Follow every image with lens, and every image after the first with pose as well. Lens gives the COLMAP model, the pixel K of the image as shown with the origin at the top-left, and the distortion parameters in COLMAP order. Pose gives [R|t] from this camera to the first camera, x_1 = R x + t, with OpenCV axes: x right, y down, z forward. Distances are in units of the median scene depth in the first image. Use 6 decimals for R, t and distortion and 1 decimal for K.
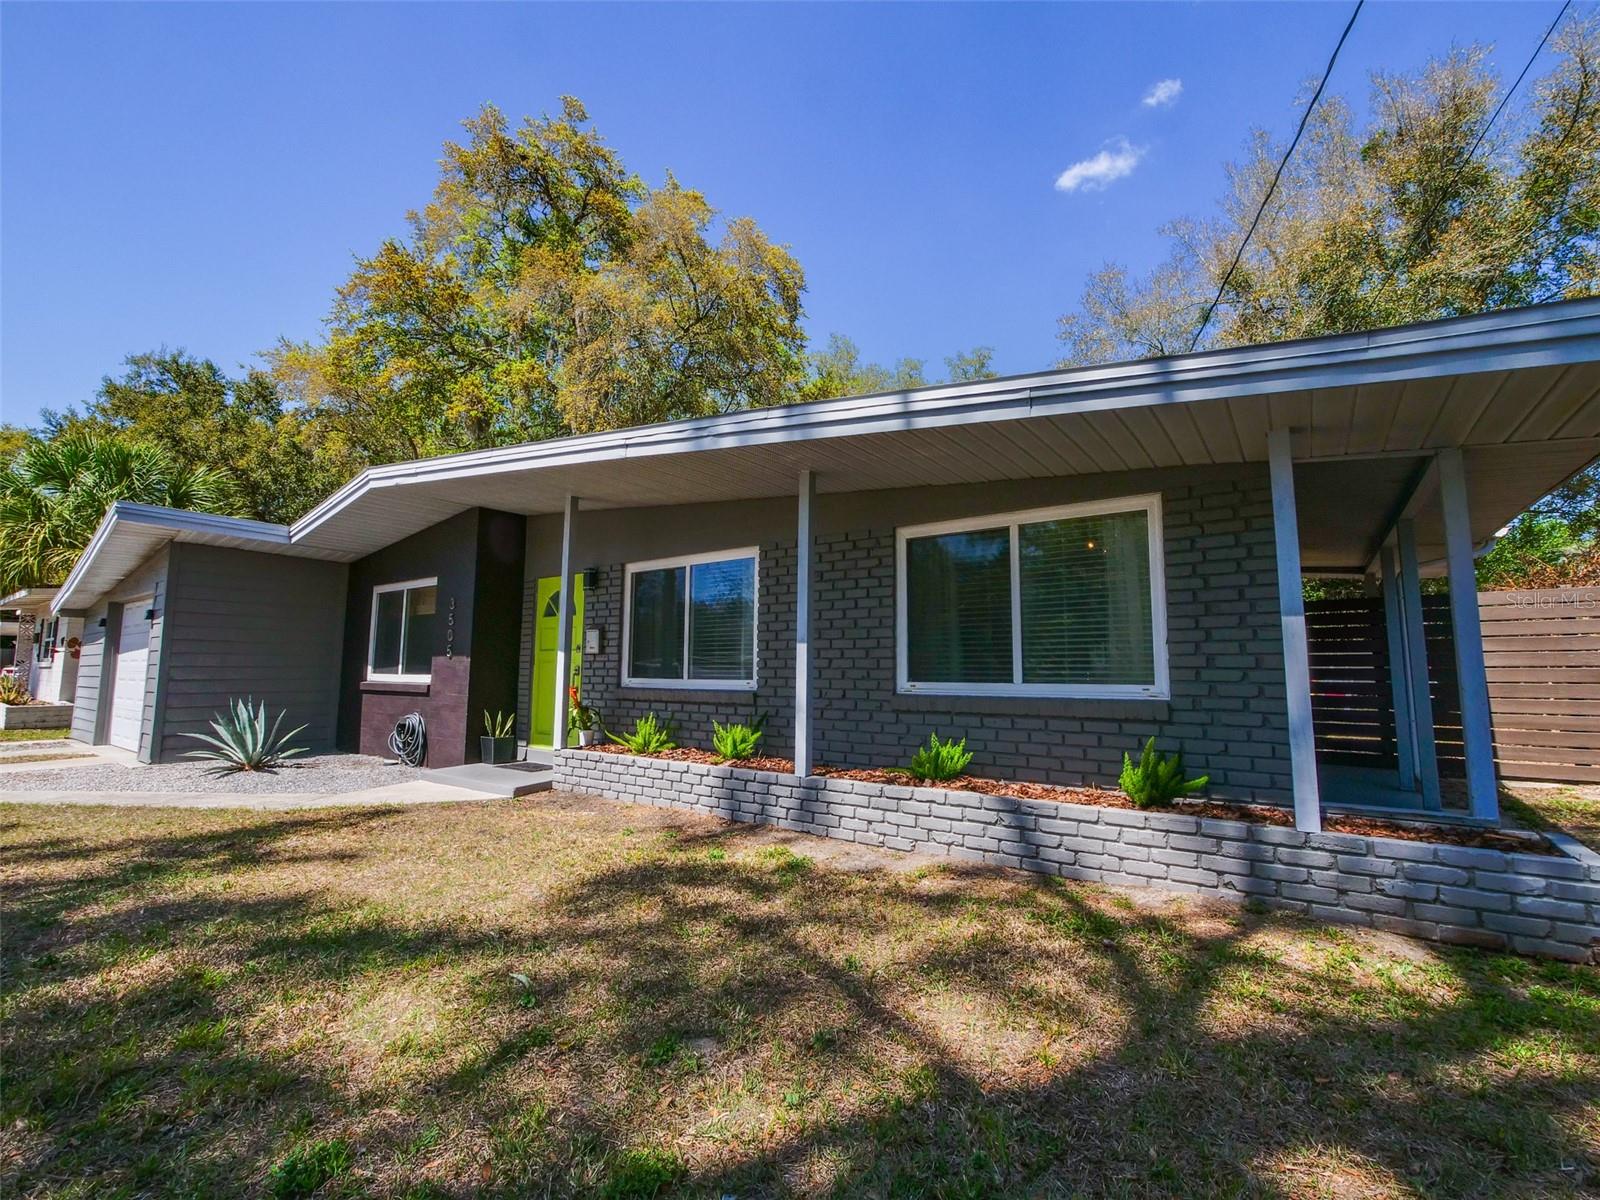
lens RADIAL K [[705.4, 0, 800.0], [0, 705.4, 600.0], [0, 0, 1]] dist [-0.000877, -0.000037]
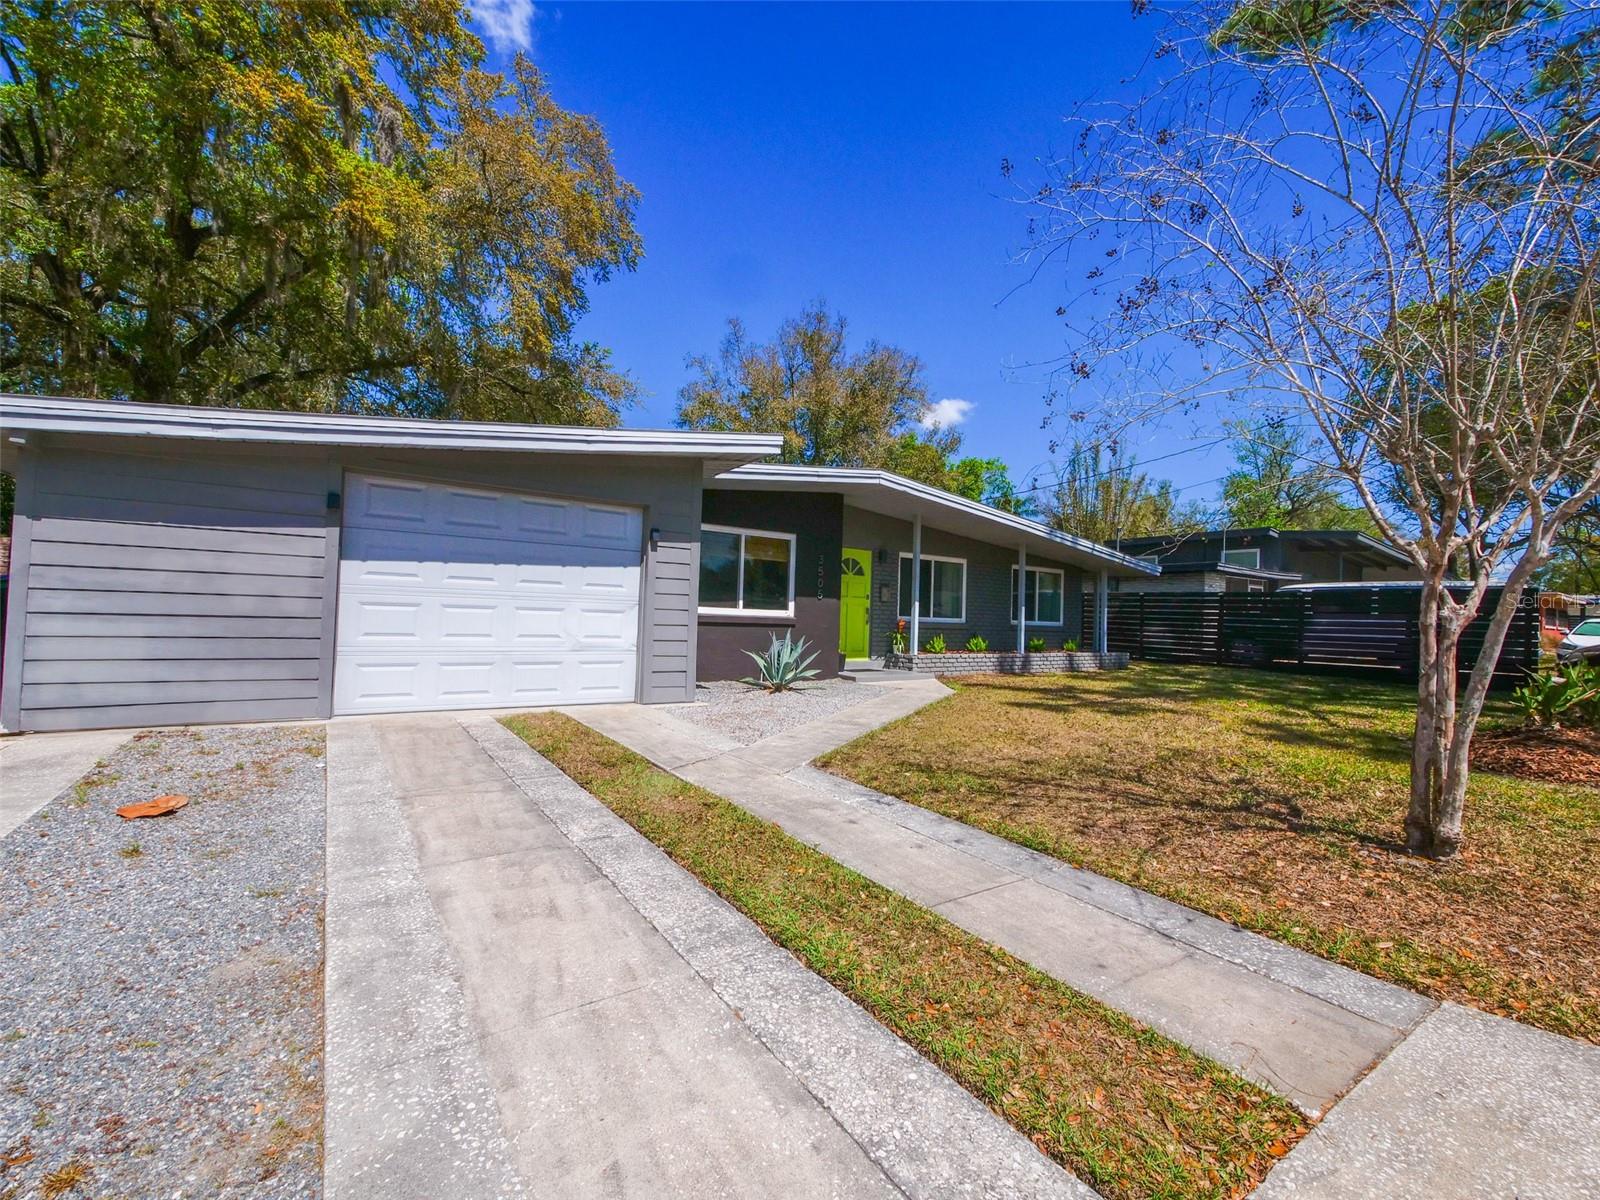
lens RADIAL K [[705.4, 0, 800.0], [0, 705.4, 600.0], [0, 0, 1]] dist [-0.000877, -0.000037]
pose [[0.341956, 0.014257, 0.939608, -2.011945], [-0.142247, 0.989148, 0.036760, 0.039586], [-0.928888, -0.146226, 0.340273, 0.611934]]
